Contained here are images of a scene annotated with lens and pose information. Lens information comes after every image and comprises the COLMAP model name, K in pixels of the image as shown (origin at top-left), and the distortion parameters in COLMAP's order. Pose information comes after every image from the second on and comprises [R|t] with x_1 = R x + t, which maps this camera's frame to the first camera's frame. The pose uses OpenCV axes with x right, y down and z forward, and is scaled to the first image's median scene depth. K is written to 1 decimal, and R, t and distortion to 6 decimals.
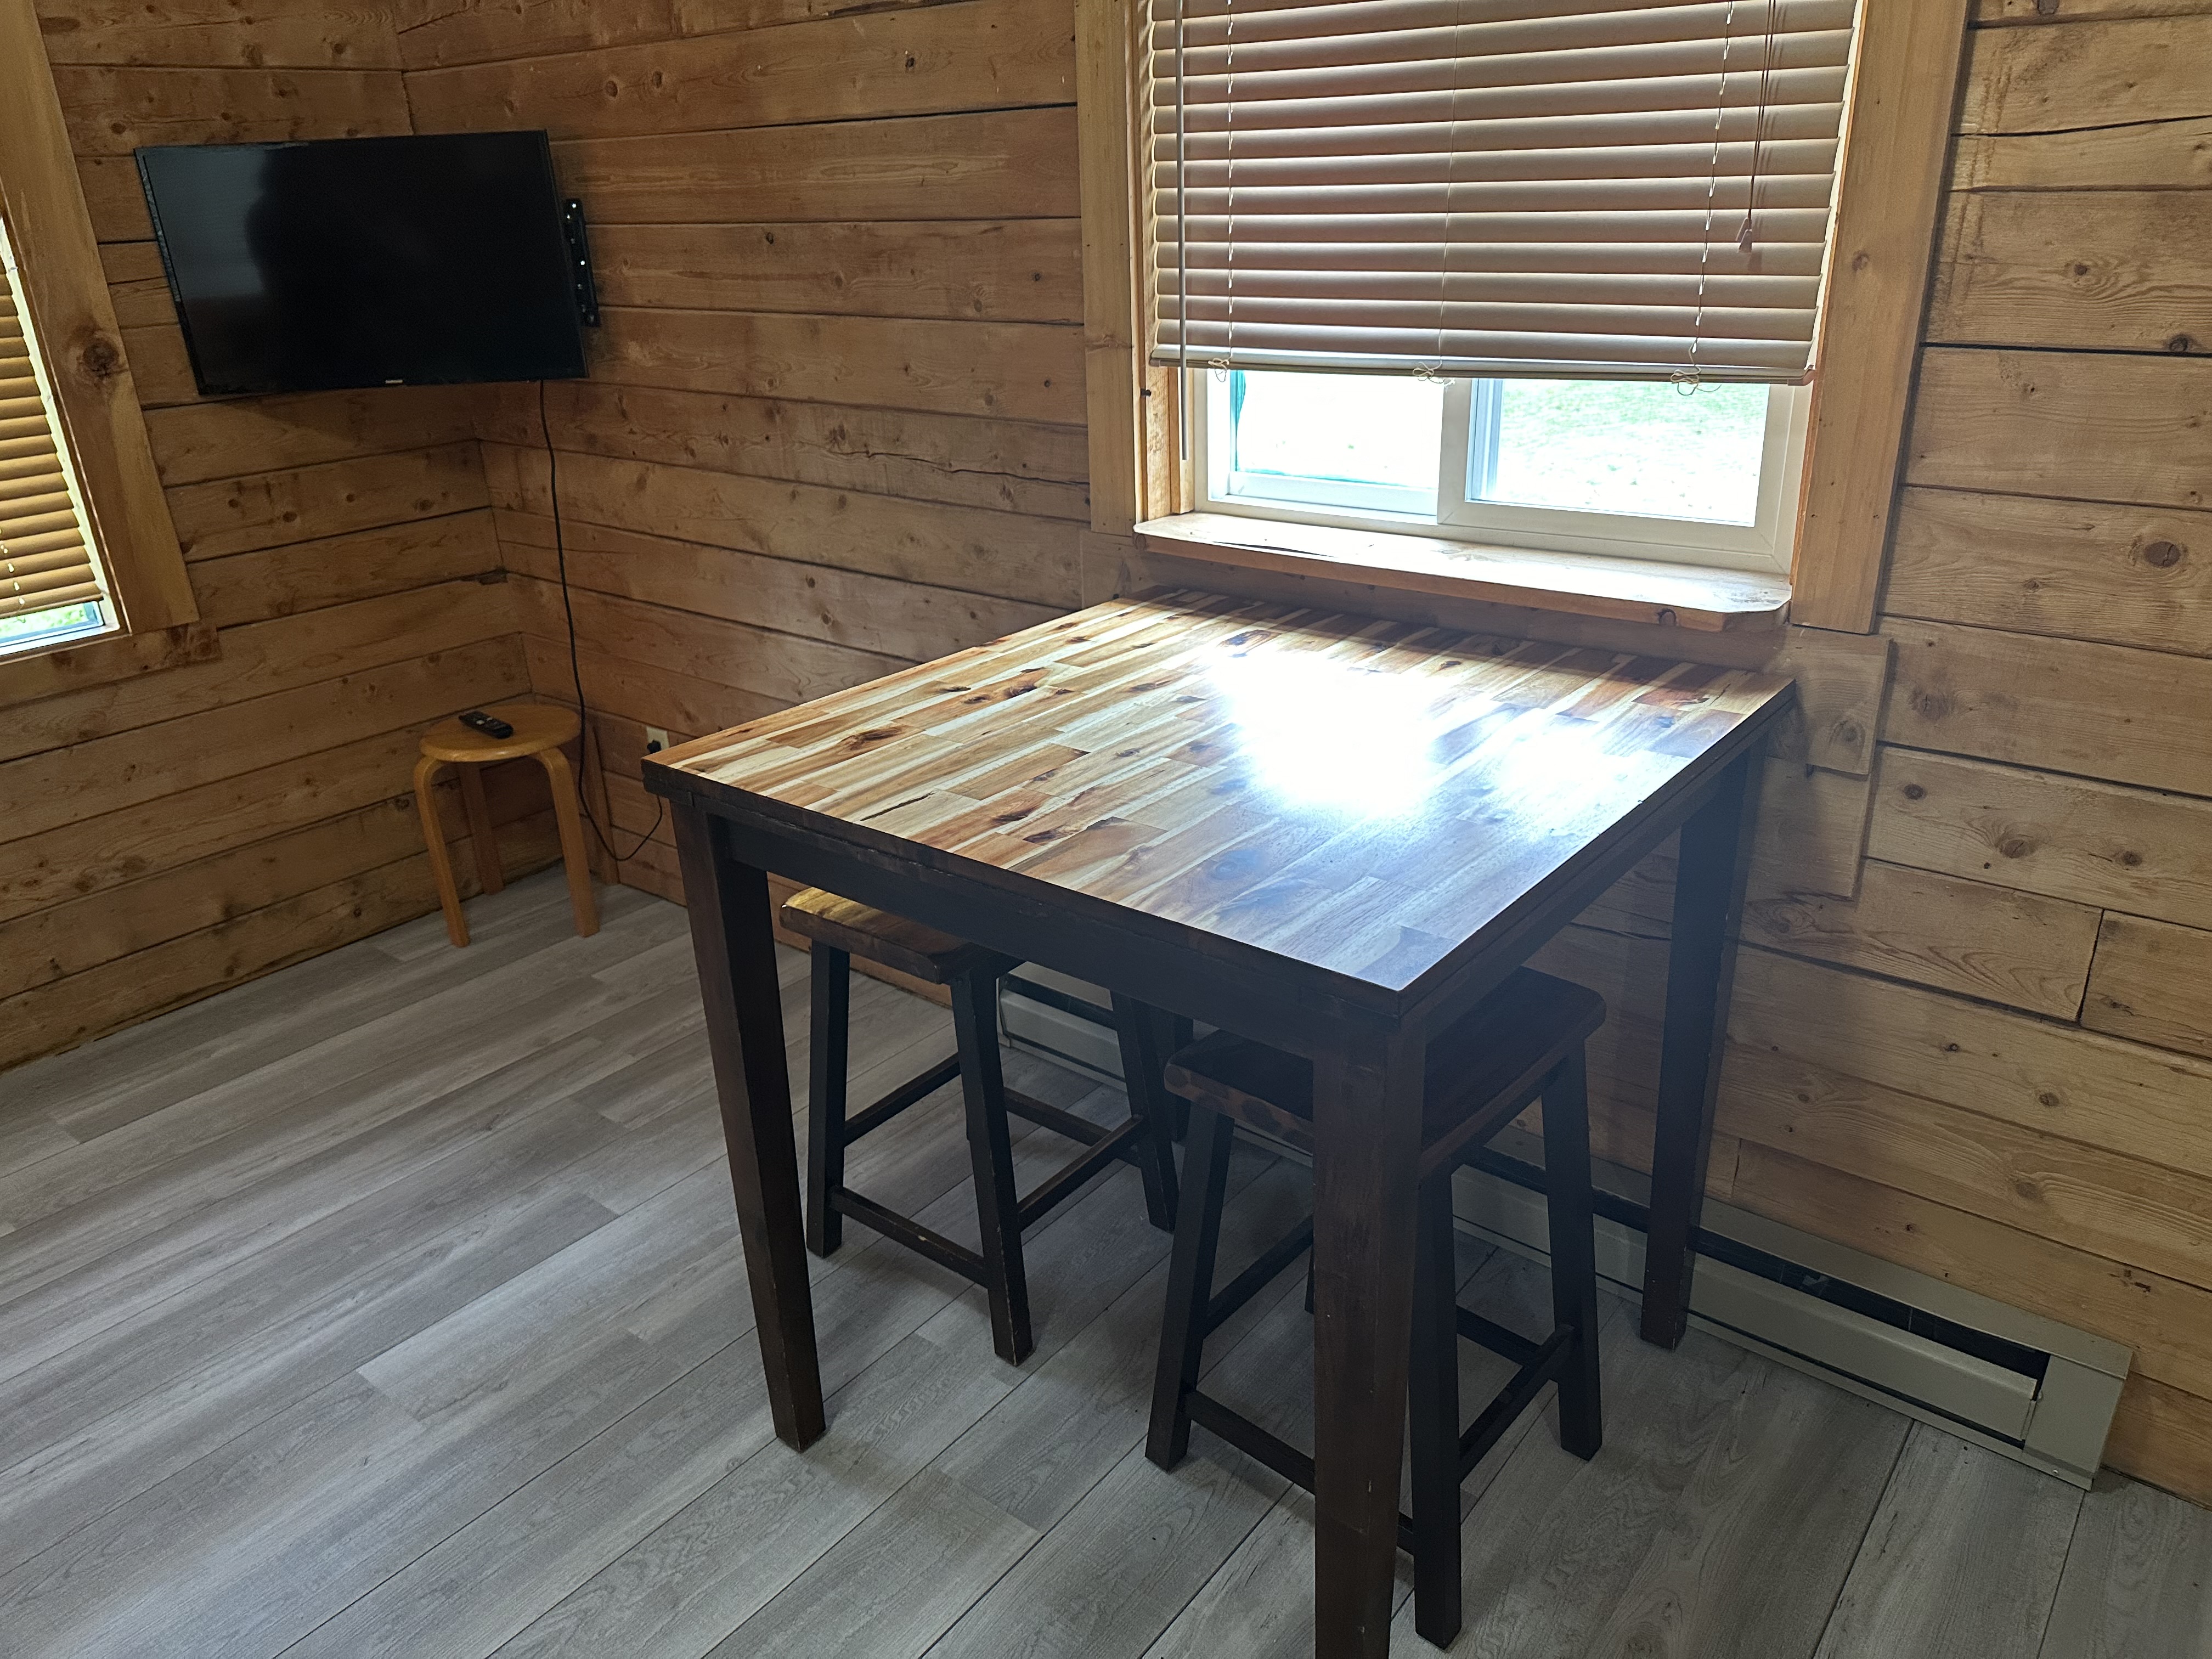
lens RADIAL K [[1562.9, 0, 1106.0], [0, 1562.9, 829.5], [0, 0, 1]] dist [0.120669, -0.179001]
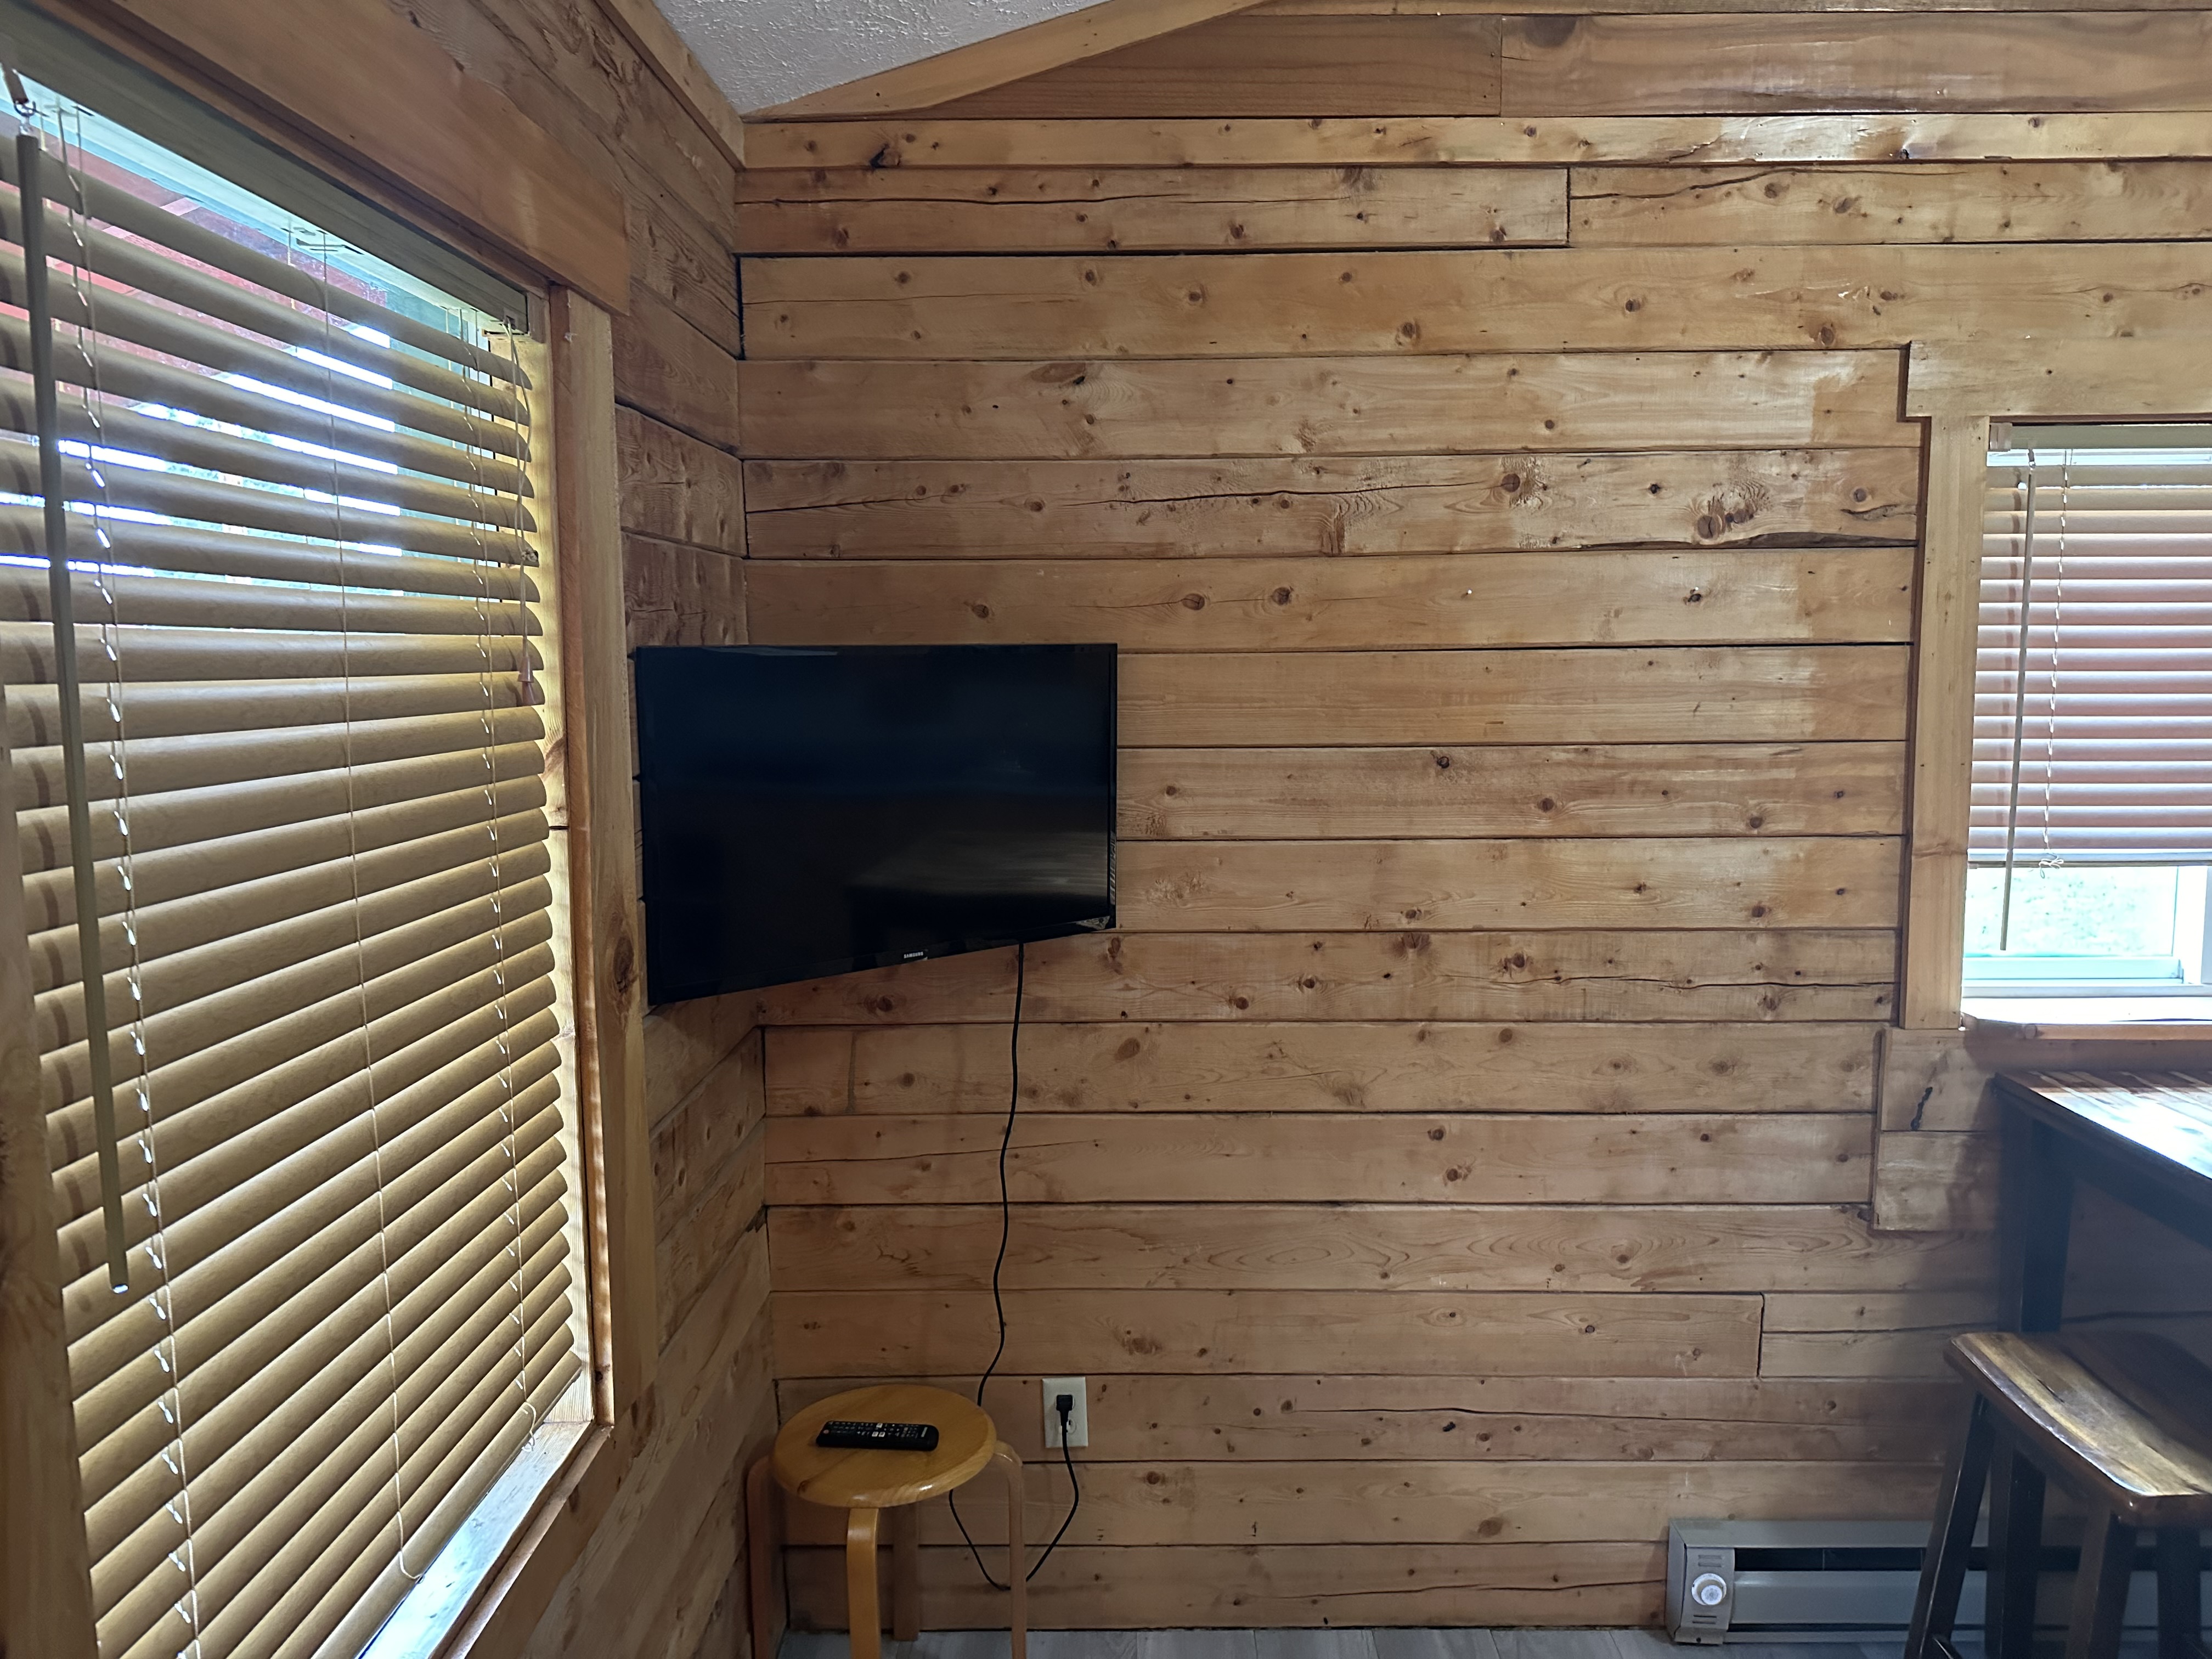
lens RADIAL K [[1562.9, 0, 1106.0], [0, 1562.9, 829.5], [0, 0, 1]] dist [0.120669, -0.179001]
pose [[0.778464, -0.037301, 0.626580, -0.902890], [0.222016, 0.950067, -0.219275, -0.175682], [-0.587113, 0.309809, 0.747875, 0.437598]]
